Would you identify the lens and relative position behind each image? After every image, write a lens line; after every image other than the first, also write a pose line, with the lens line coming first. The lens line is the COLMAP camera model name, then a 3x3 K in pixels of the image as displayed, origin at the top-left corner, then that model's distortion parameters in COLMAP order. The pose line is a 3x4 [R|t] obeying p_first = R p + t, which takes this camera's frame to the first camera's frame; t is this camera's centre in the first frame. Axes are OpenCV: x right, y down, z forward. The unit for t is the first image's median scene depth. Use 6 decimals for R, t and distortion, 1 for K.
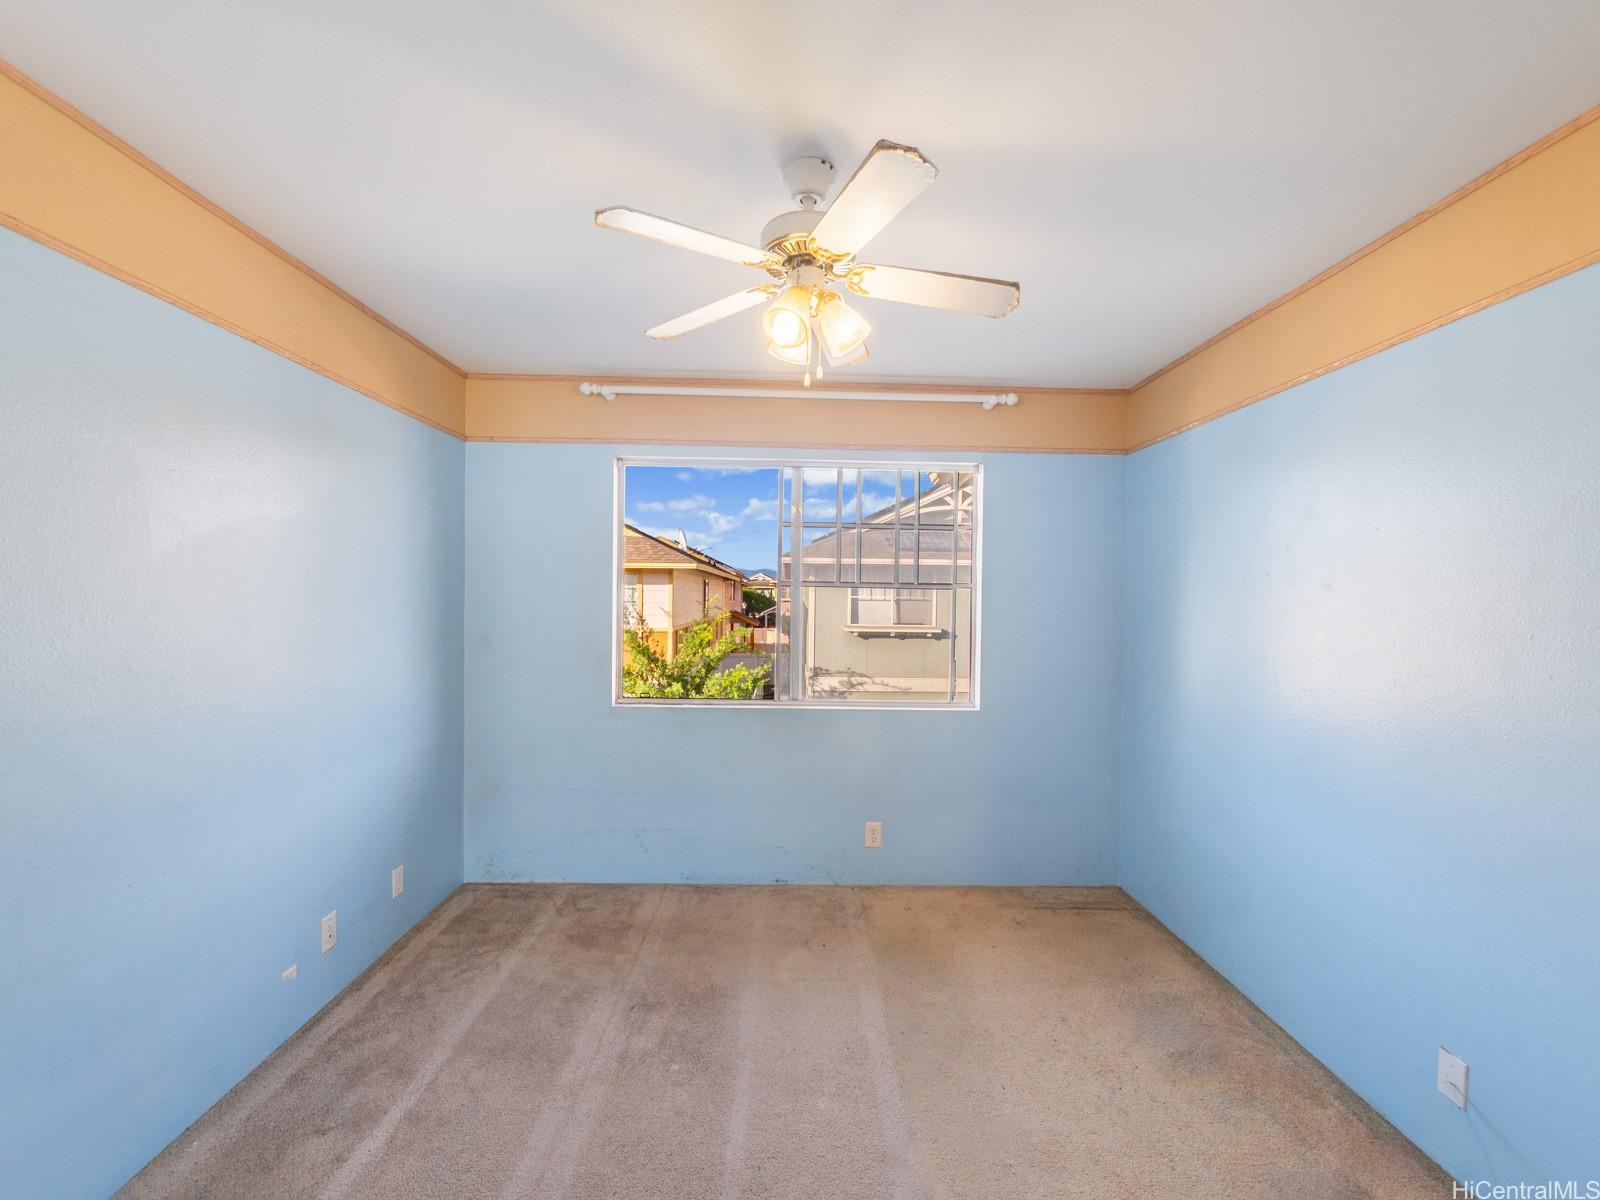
lens RADIAL K [[678.6, 0, 806.0], [0, 678.6, 607.6], [0, 0, 1]] dist [-0.004206, 0.000044]
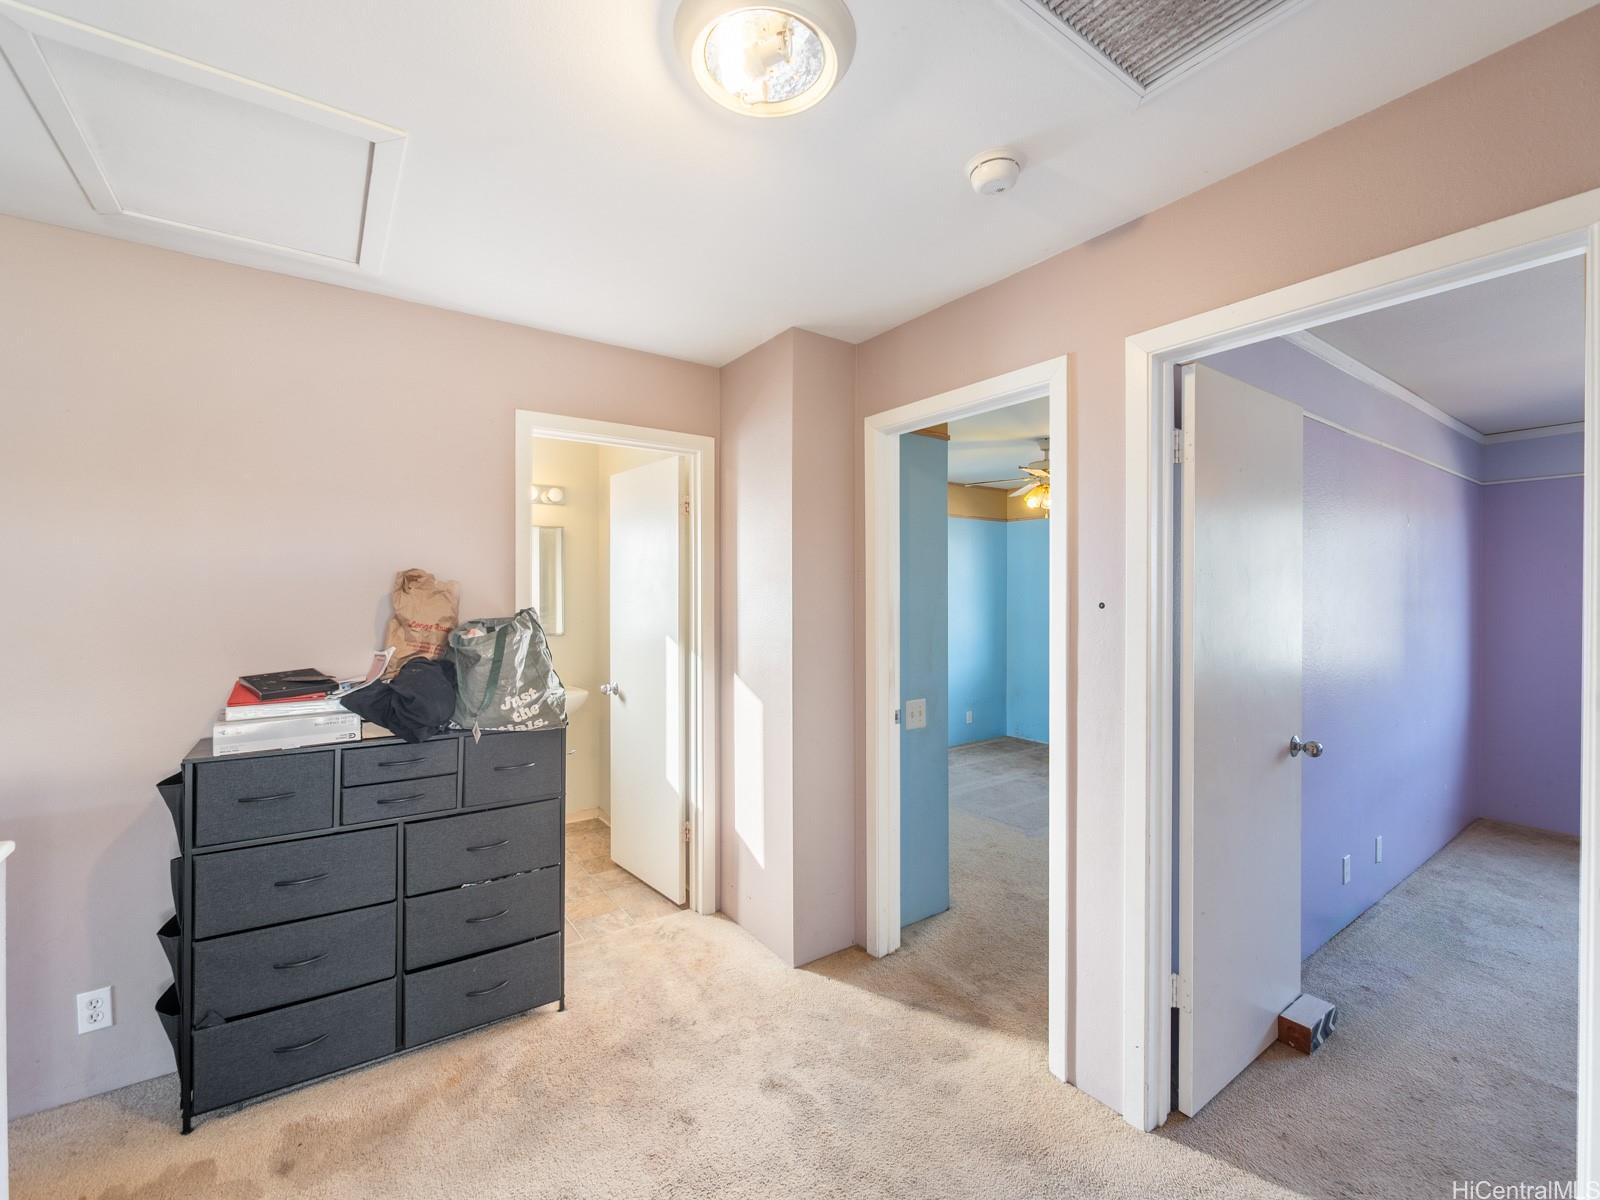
lens RADIAL K [[678.6, 0, 806.0], [0, 678.6, 607.6], [0, 0, 1]] dist [-0.004206, 0.000044]
pose [[0.558451, 0.001594, -0.829536, 0.914618], [-0.002717, 0.999996, 0.000092, 0.018643], [0.829533, 0.002203, 0.558453, -0.698756]]
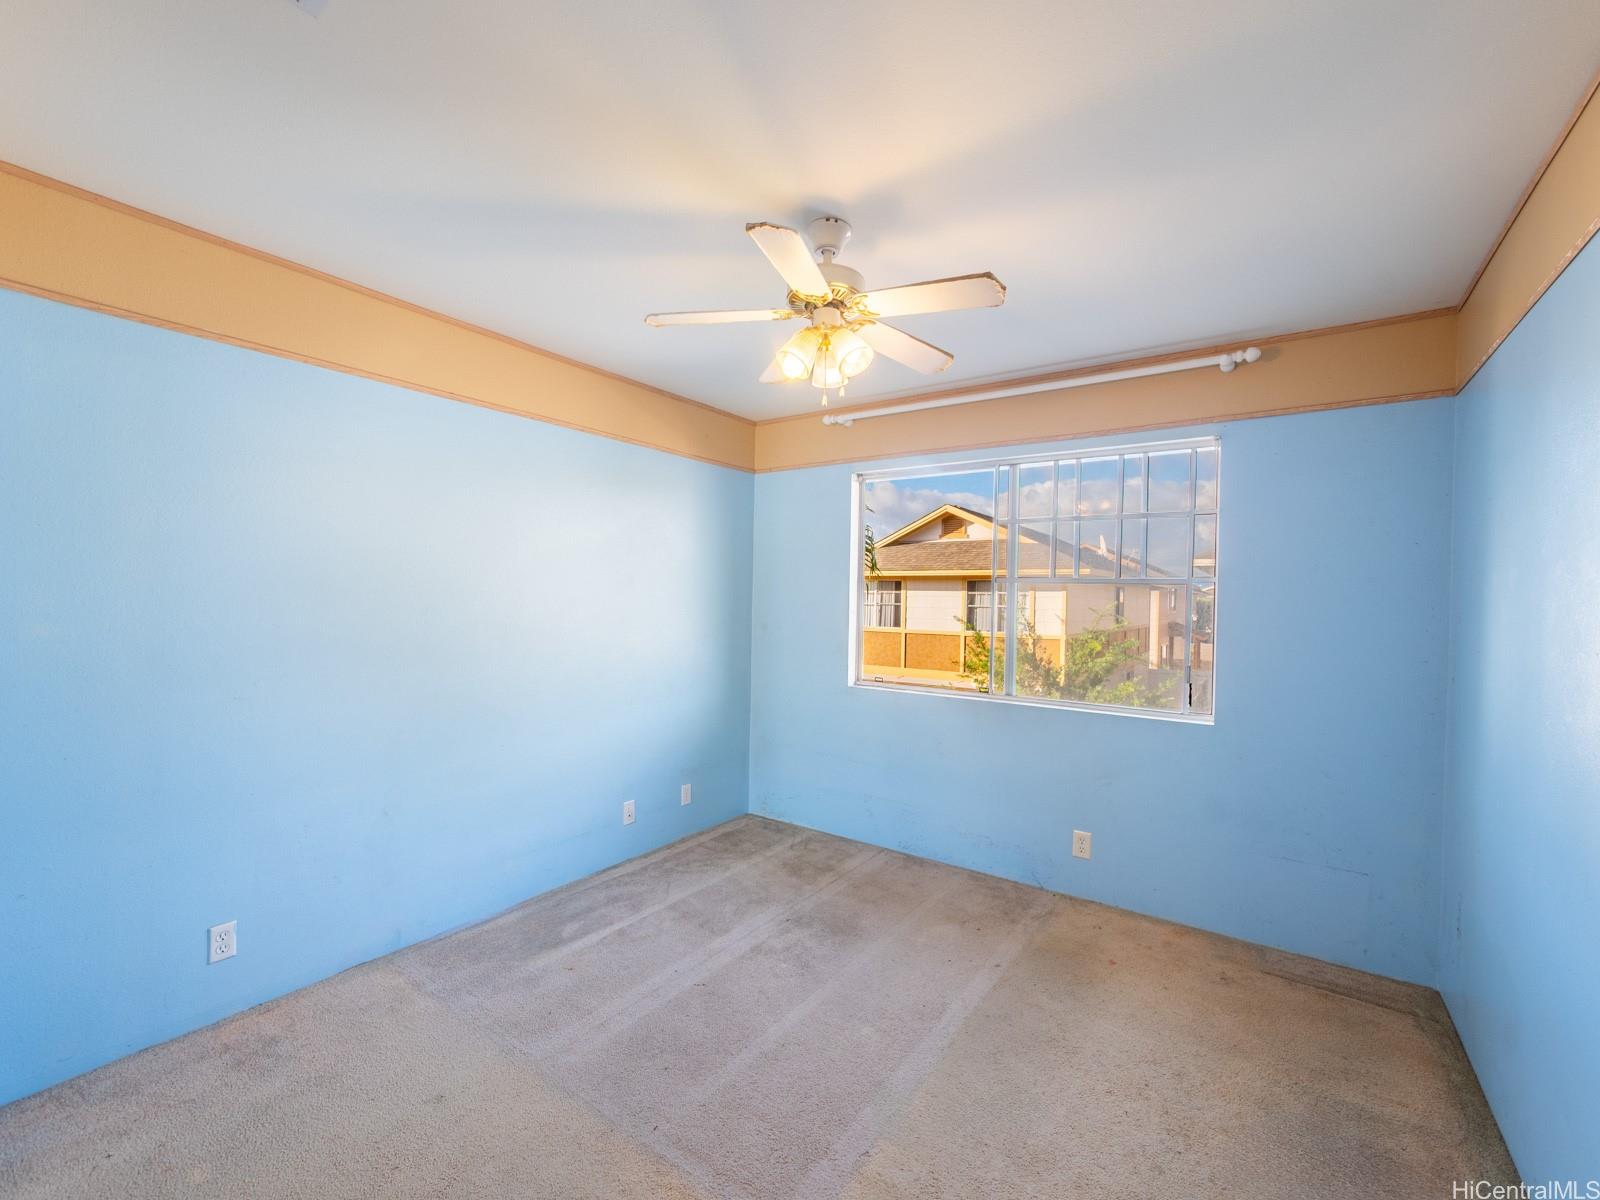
lens RADIAL K [[678.6, 0, 806.0], [0, 678.6, 607.6], [0, 0, 1]] dist [-0.004206, 0.000044]
pose [[0.805882, 0.010363, -0.591986, 0.369502], [-0.019092, 0.999782, -0.008488, 0.022445], [0.591769, 0.018142, 0.805904, 0.009299]]
